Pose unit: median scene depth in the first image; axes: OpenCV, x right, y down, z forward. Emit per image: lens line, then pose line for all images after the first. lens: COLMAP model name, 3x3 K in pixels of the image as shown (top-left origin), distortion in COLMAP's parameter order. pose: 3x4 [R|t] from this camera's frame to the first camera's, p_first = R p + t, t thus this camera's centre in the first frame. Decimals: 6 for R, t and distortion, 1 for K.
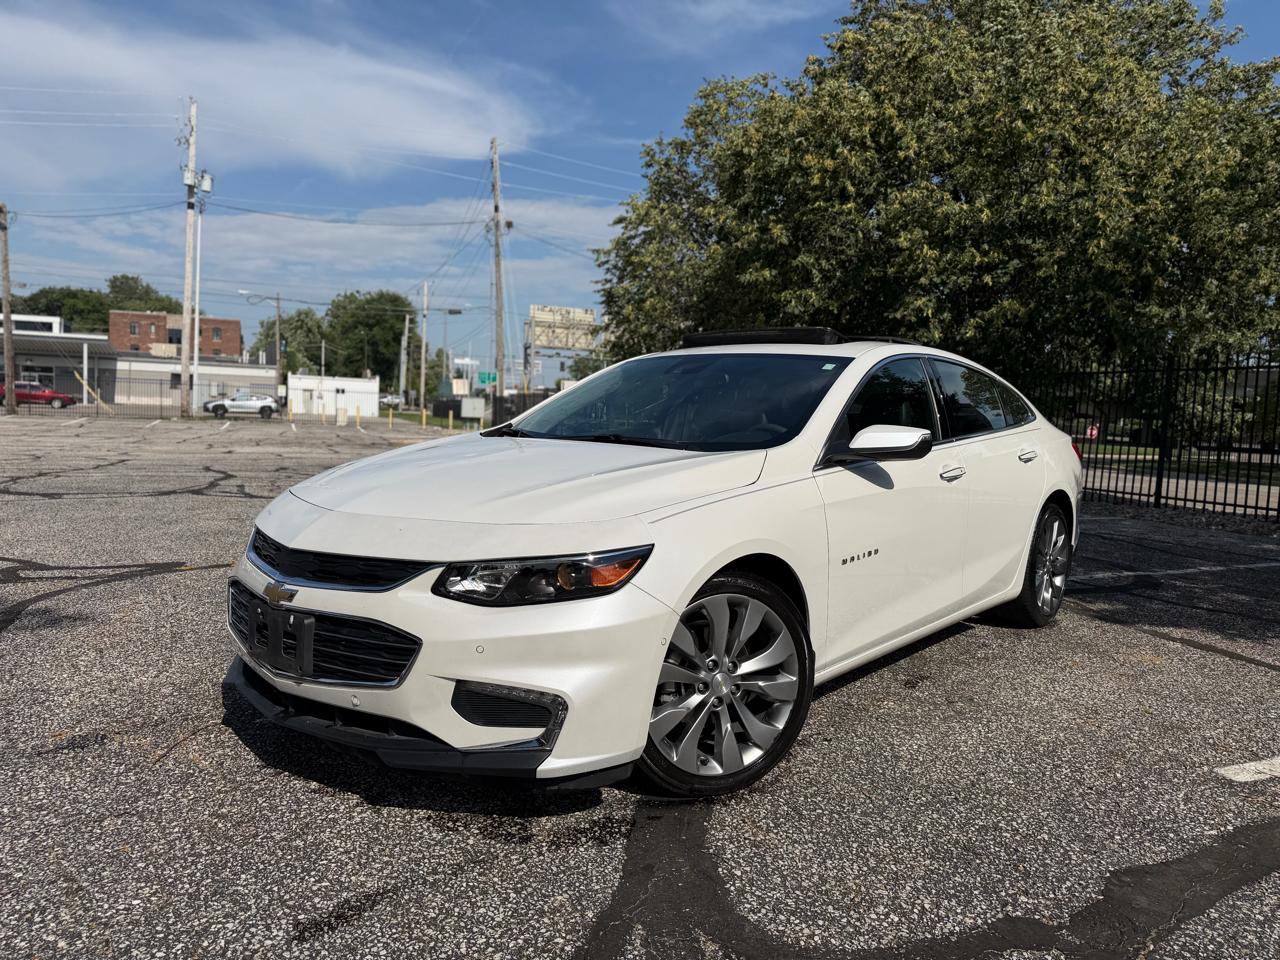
lens RADIAL K [[931.3, 0, 655.3], [0, 931.3, 472.5], [0, 0, 1]] dist [-0.006065, -0.001755]
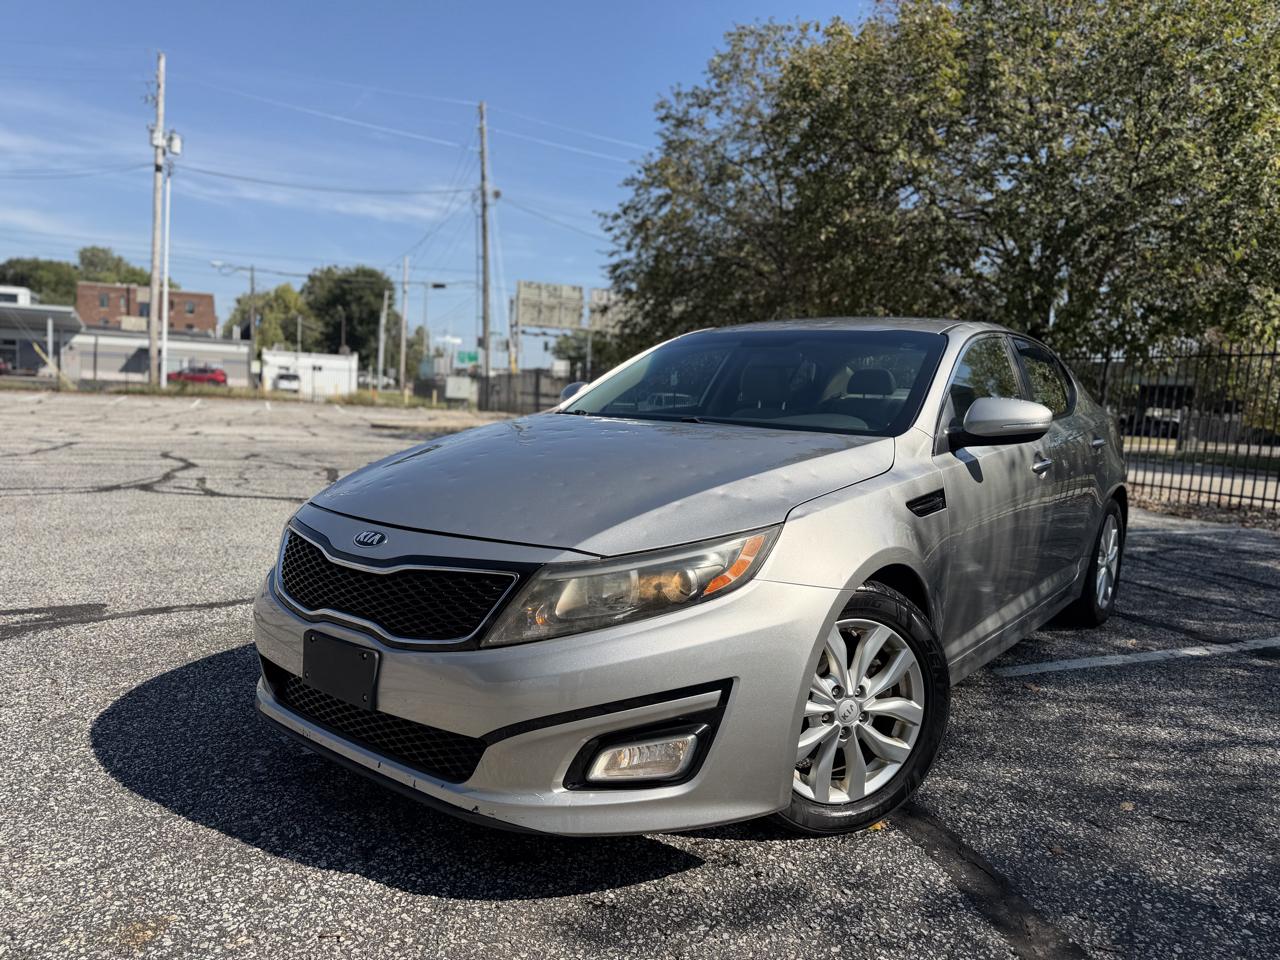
lens RADIAL K [[926.1, 0, 634.7], [0, 926.1, 474.7], [0, 0, 1]] dist [0.005160, -0.002432]
pose [[0.999928, 0.010926, 0.004901, -0.013513], [-0.011034, 0.999687, 0.022450, -0.002619], [-0.004654, -0.022503, 0.999736, 0.036610]]
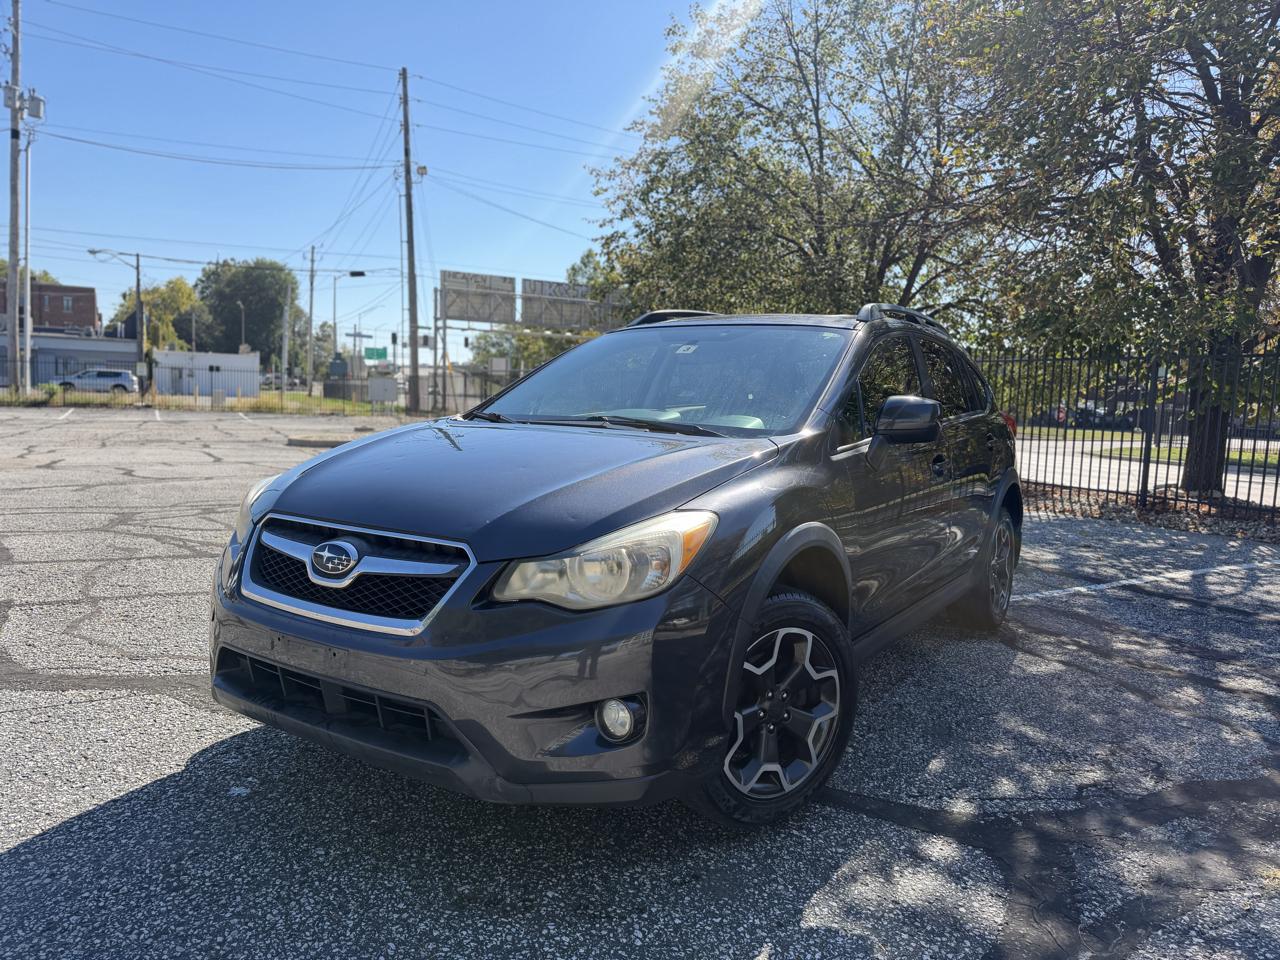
lens RADIAL K [[904.5, 0, 643.1], [0, 904.5, 475.1], [0, 0, 1]] dist [-0.054902, 0.051628]
pose [[0.992714, -0.011257, 0.119967, -0.043858], [0.007484, 0.999465, 0.031850, -0.011978], [-0.120262, -0.030720, 0.992267, 0.121197]]
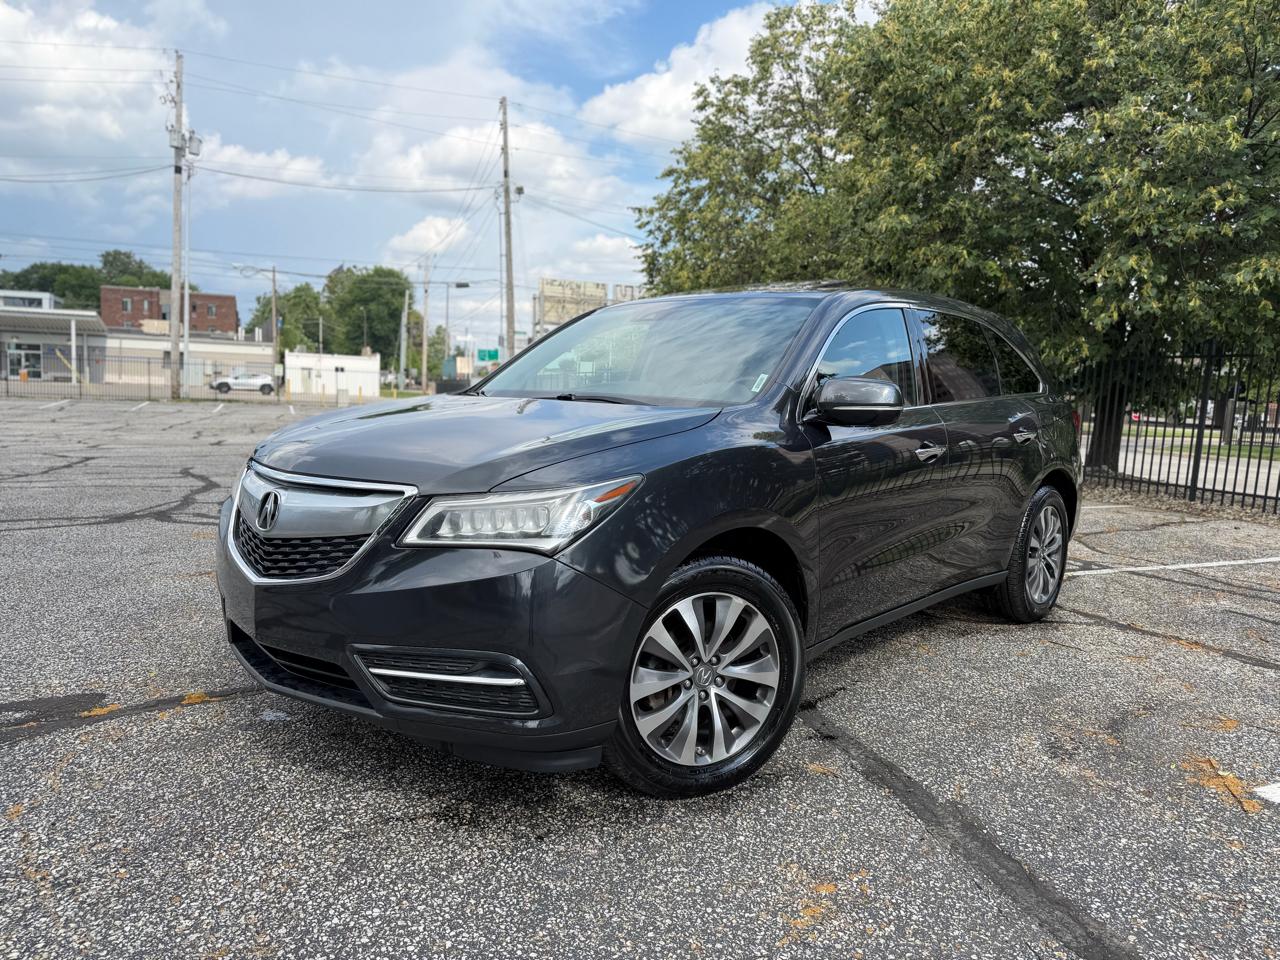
lens RADIAL K [[912.8, 0, 645.3], [0, 912.8, 488.7], [0, 0, 1]] dist [-0.004126, -0.002577]
pose [[0.999997, 0.000012, -0.002484, -0.021343], [0.000098, 0.999015, 0.044370, -0.006529], [0.002482, -0.044370, 0.999012, 0.055260]]
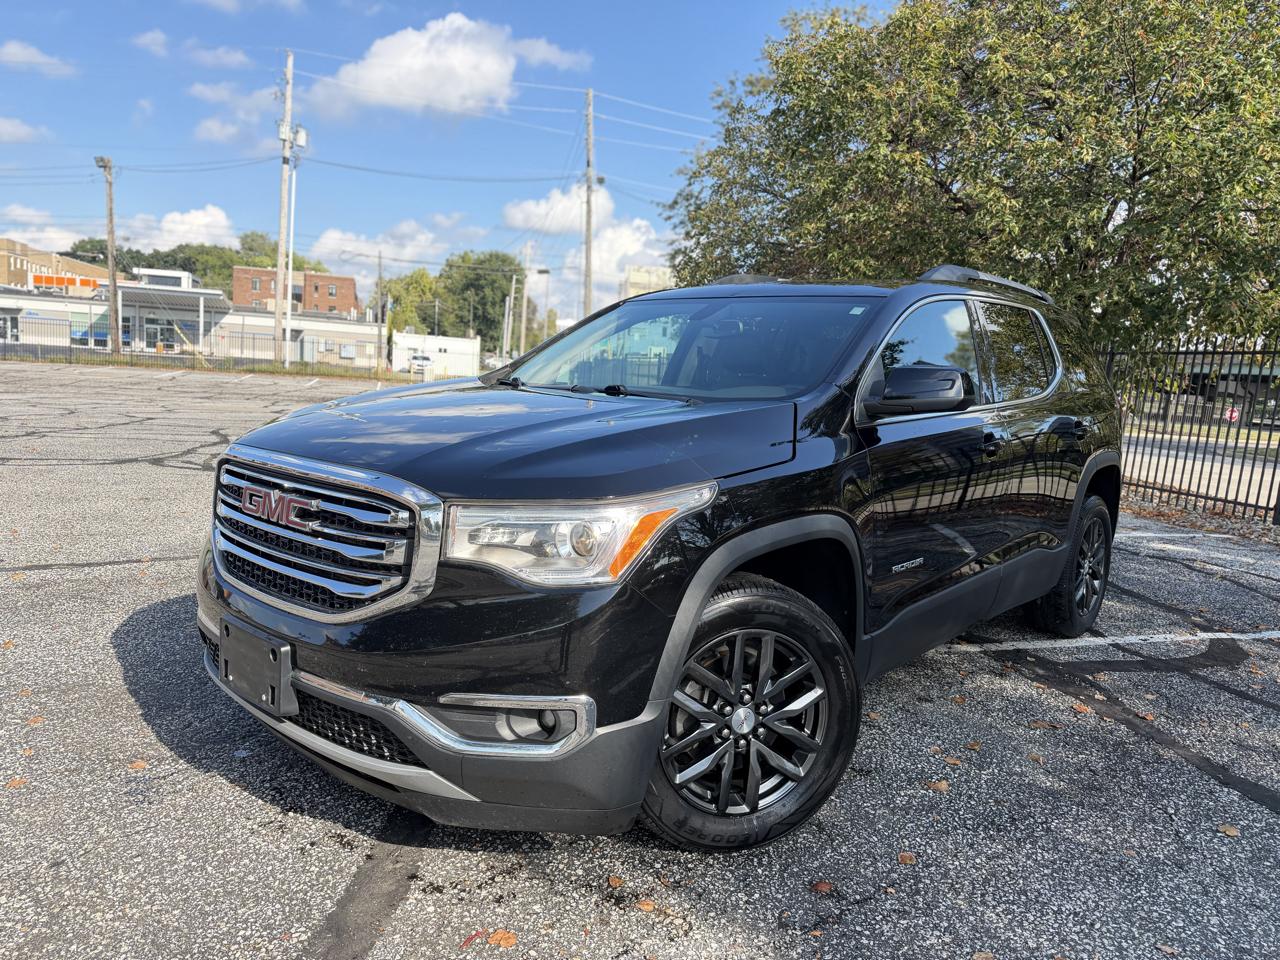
lens RADIAL K [[930.2, 0, 640.0], [0, 930.2, 480.0], [0, 0, 1]] dist [0.009990, -0.003491]
pose [[0.989495, 0.043243, -0.137949, 0.021135], [-0.036863, 0.998144, 0.048480, -0.004519], [0.139790, -0.042886, 0.989252, 0.031073]]
